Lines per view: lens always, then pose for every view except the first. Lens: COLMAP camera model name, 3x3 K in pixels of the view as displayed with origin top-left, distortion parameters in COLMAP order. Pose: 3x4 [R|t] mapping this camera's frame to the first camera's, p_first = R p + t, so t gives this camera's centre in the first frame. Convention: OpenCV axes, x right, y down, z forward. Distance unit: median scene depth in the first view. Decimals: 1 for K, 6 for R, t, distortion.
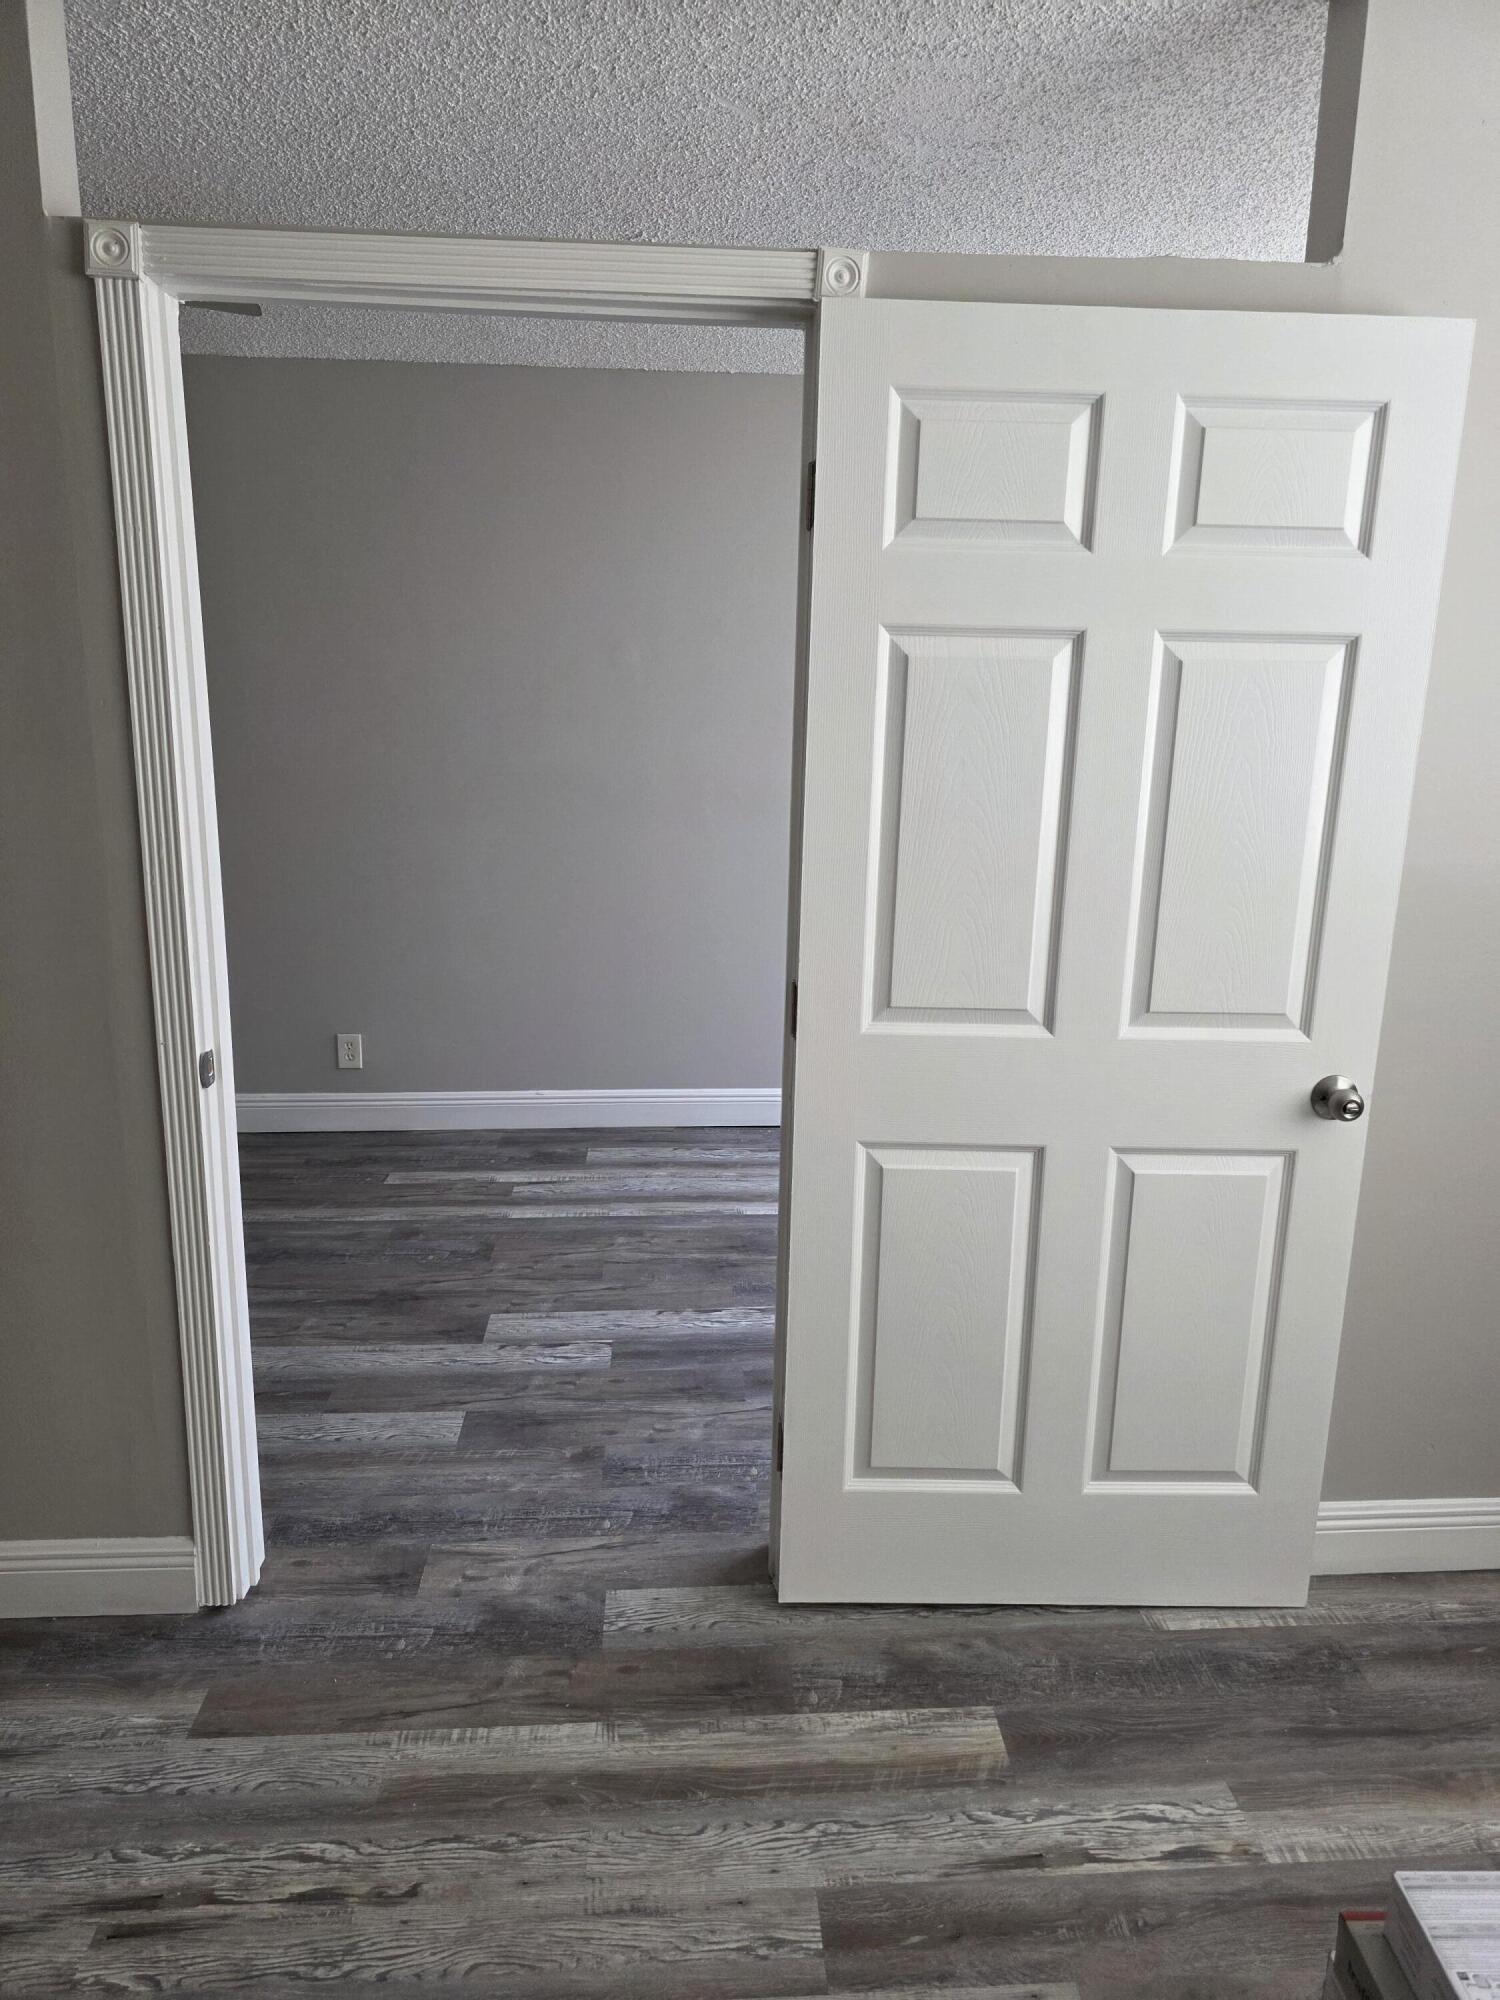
lens RADIAL K [[1329.5, 0, 744.8], [0, 1329.5, 992.3], [0, 0, 1]] dist [0.060240, -0.055389]
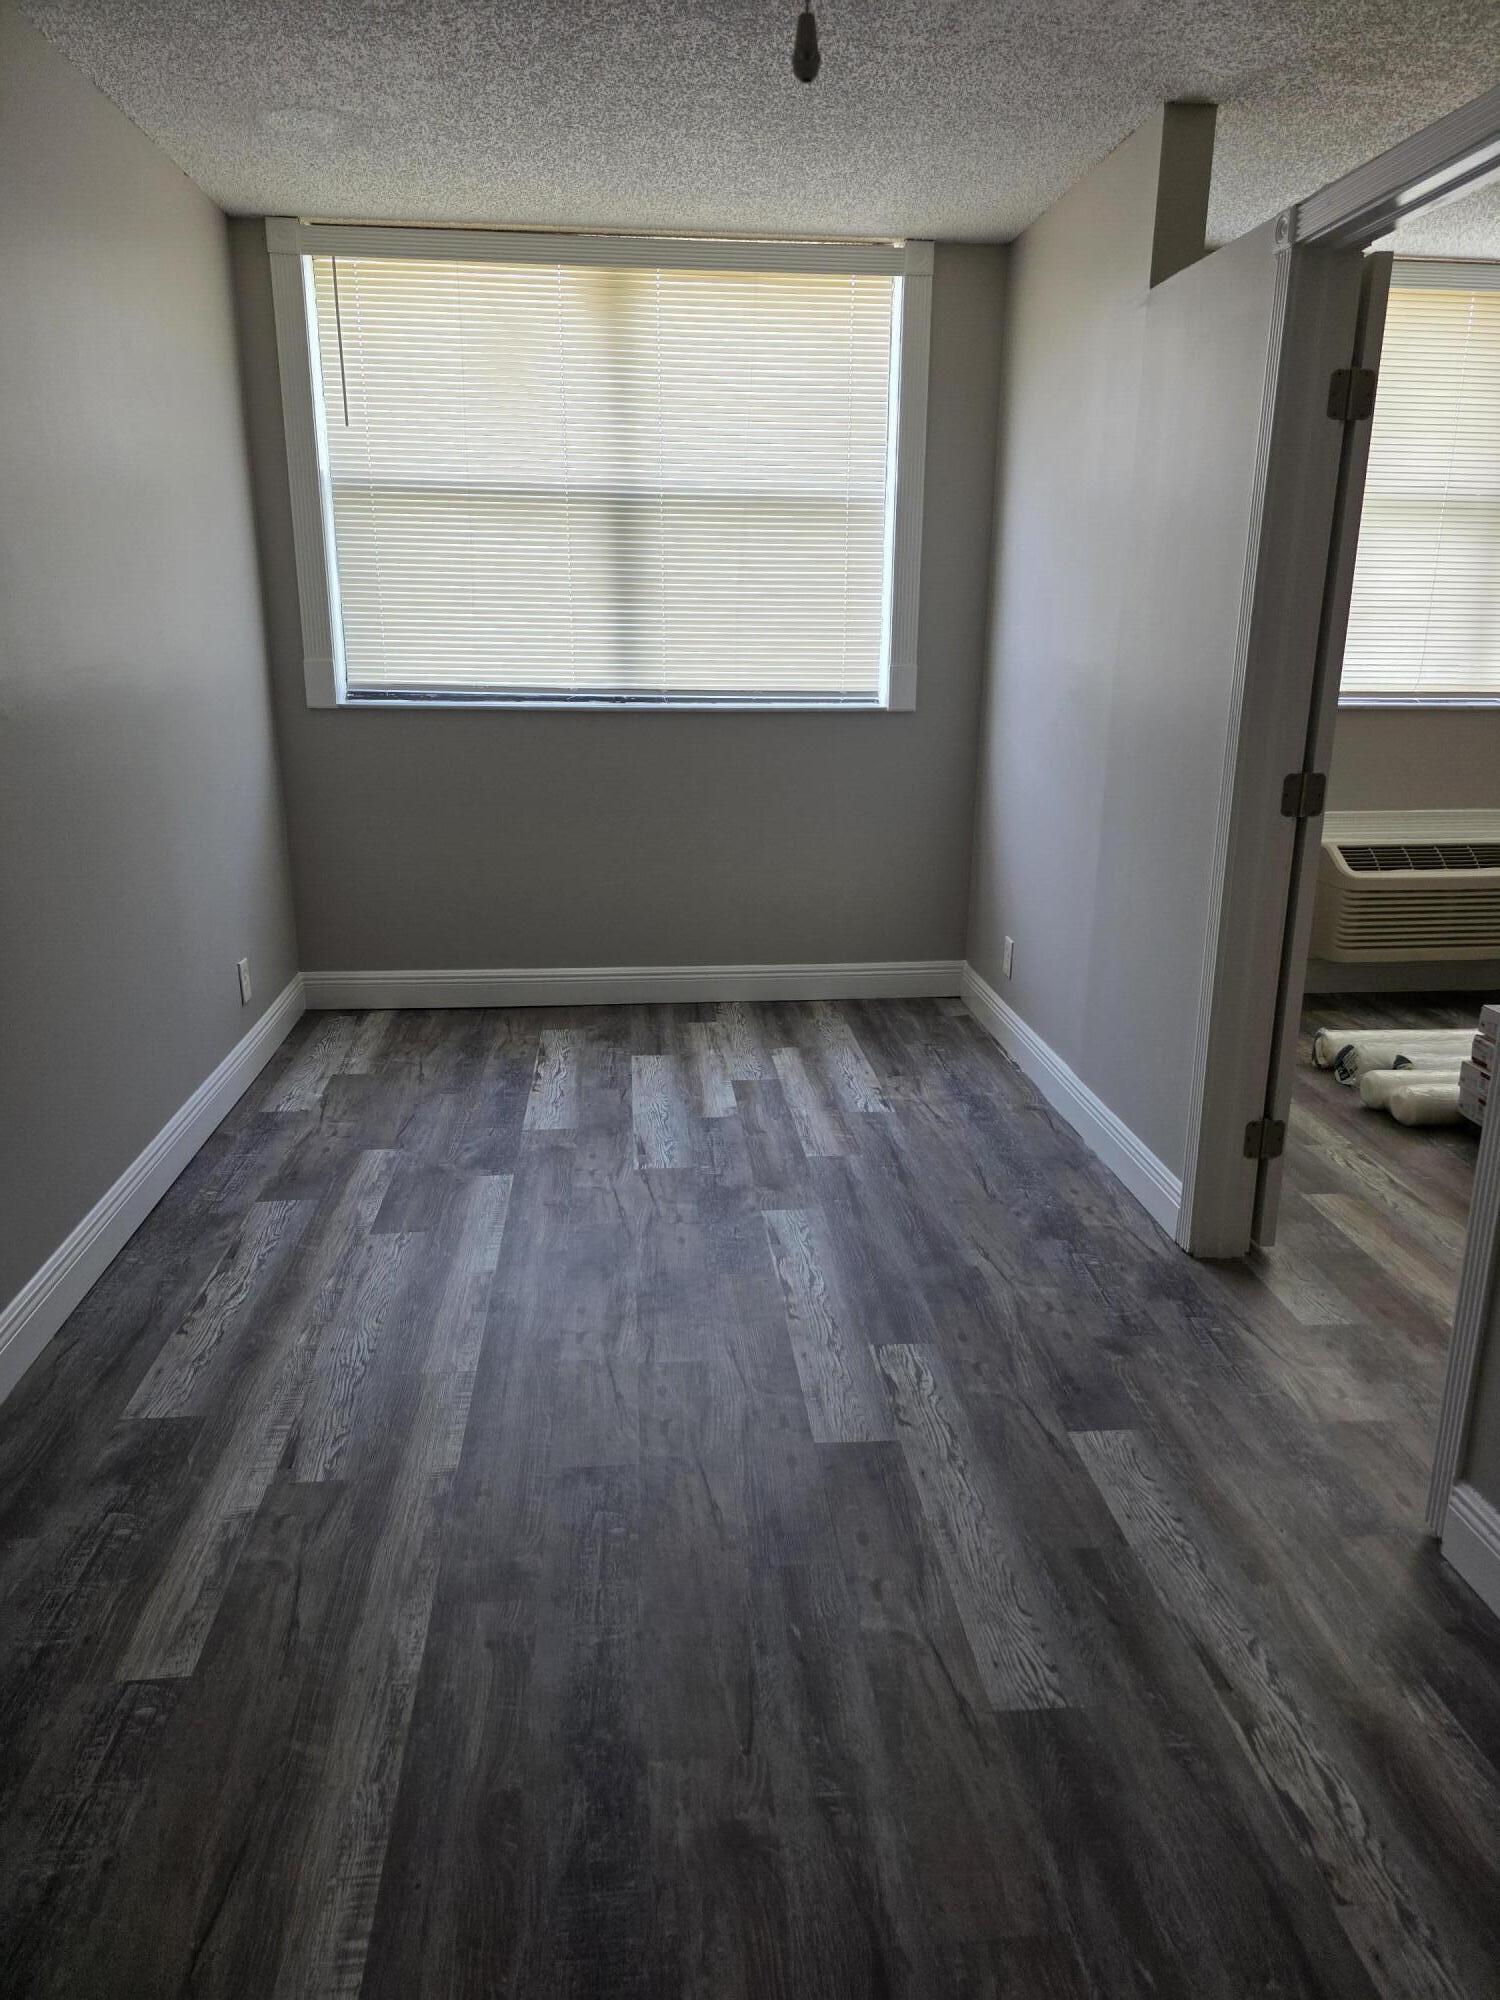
lens RADIAL K [[1329.5, 0, 744.8], [0, 1329.5, 992.3], [0, 0, 1]] dist [0.060240, -0.055389]
pose [[-0.032336, -0.286208, 0.957622, -0.719170], [0.210721, 0.934634, 0.286453, -0.171264], [-0.977011, 0.211054, 0.030088, 0.875902]]
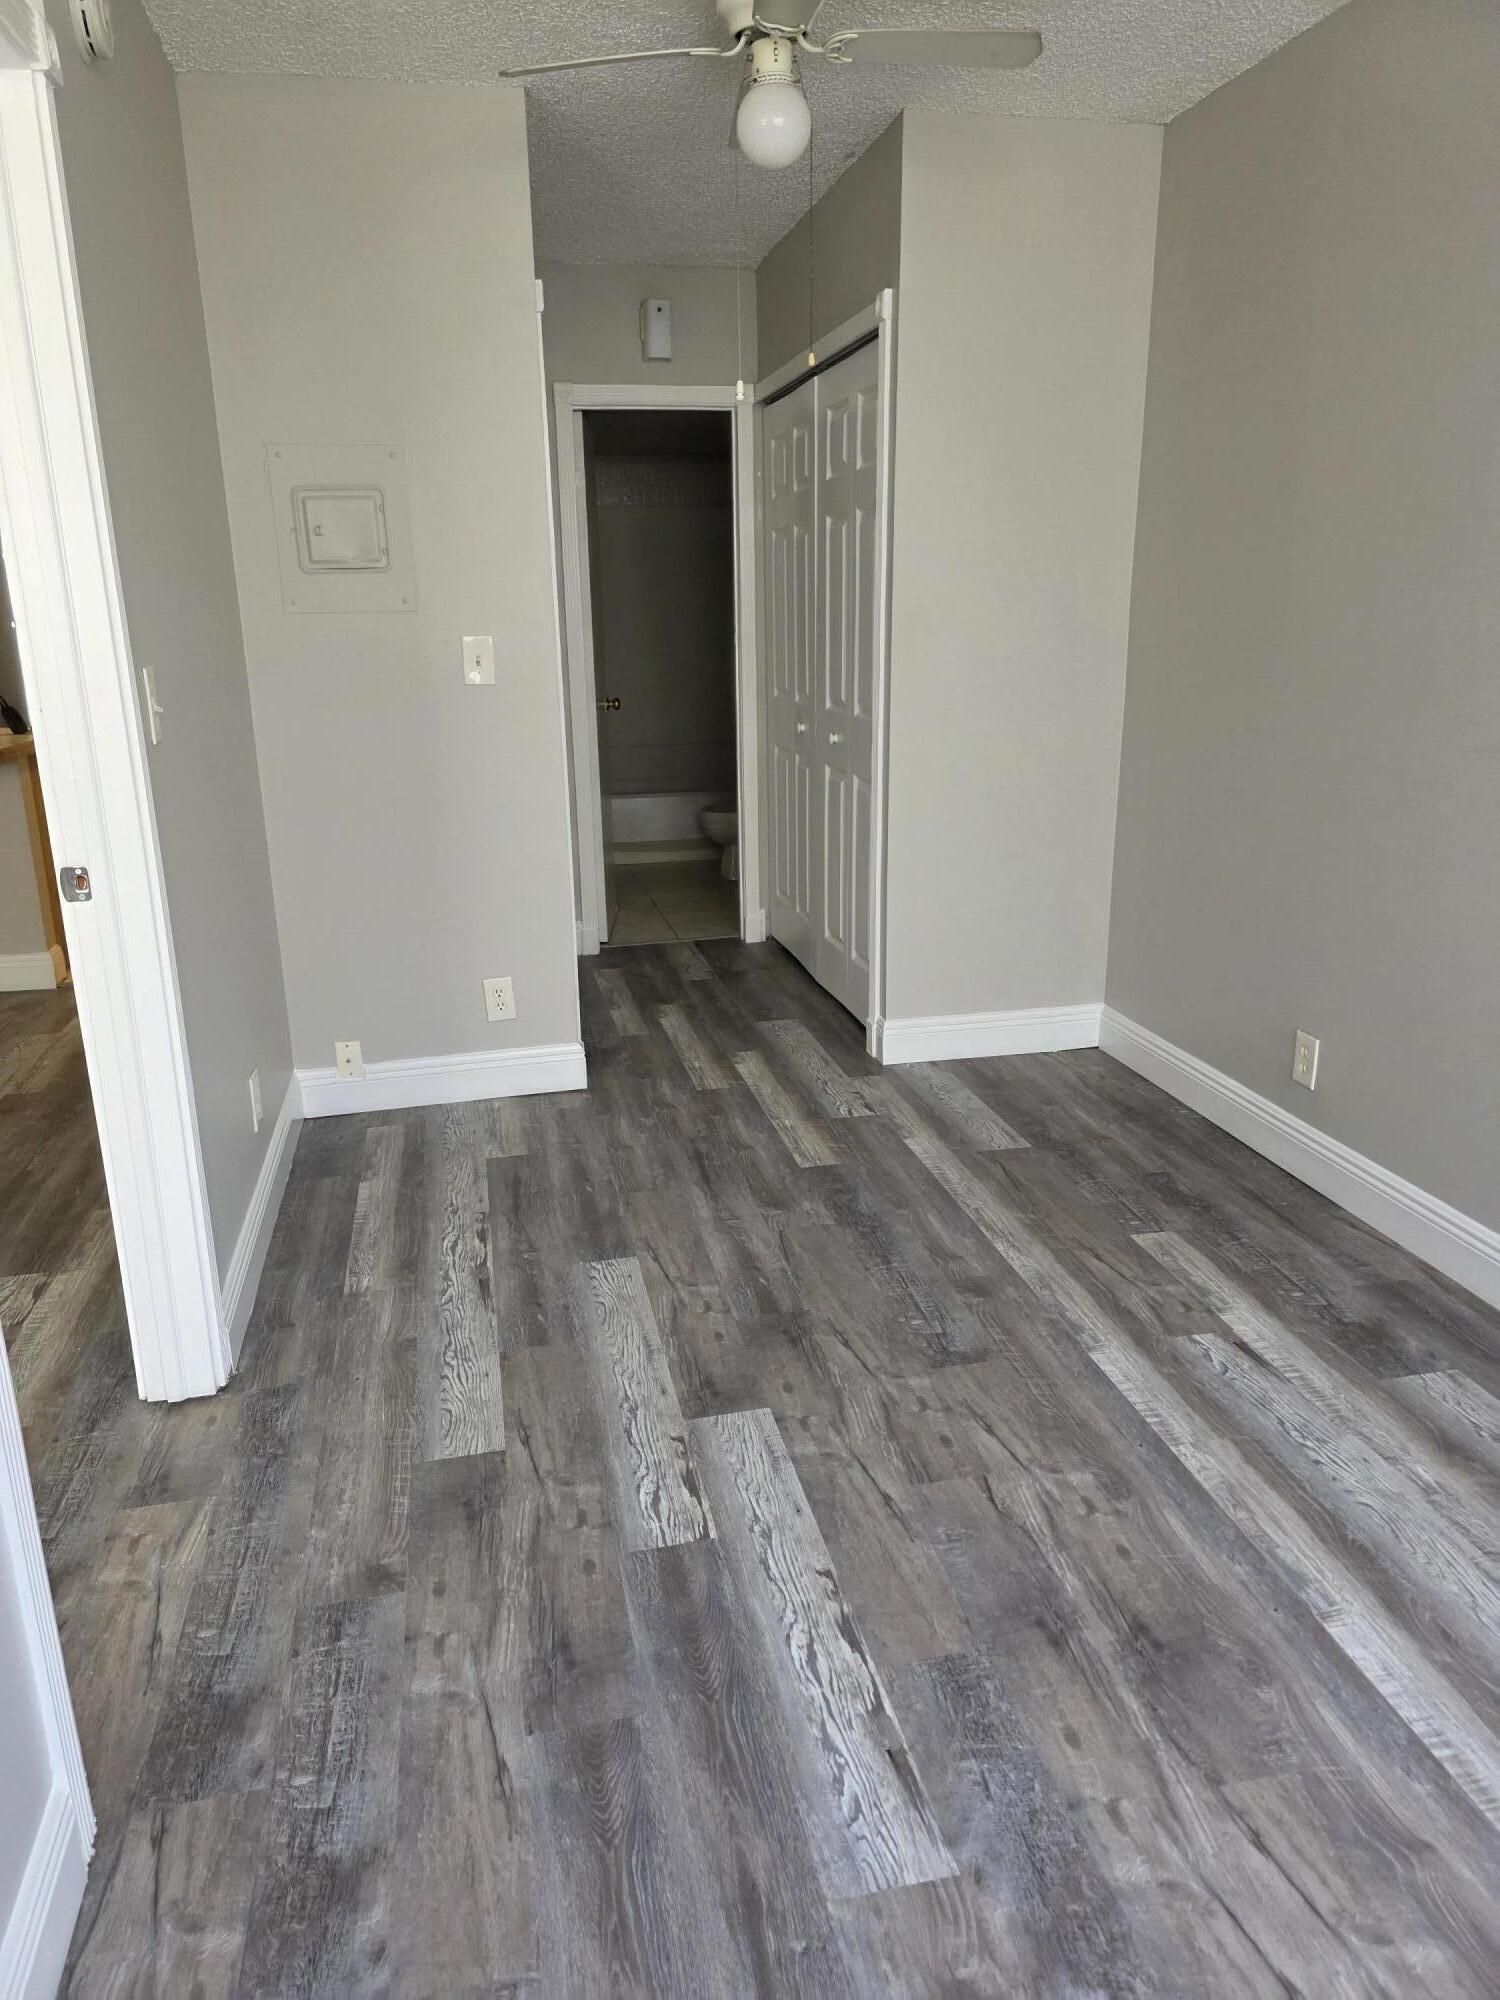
lens RADIAL K [[1329.5, 0, 744.8], [0, 1329.5, 992.3], [0, 0, 1]] dist [0.060240, -0.055389]
pose [[0.153414, 0.263834, -0.952290, 0.377921], [-0.197417, 0.952453, 0.232075, -0.114022], [0.968241, 0.152394, 0.198205, 0.741006]]
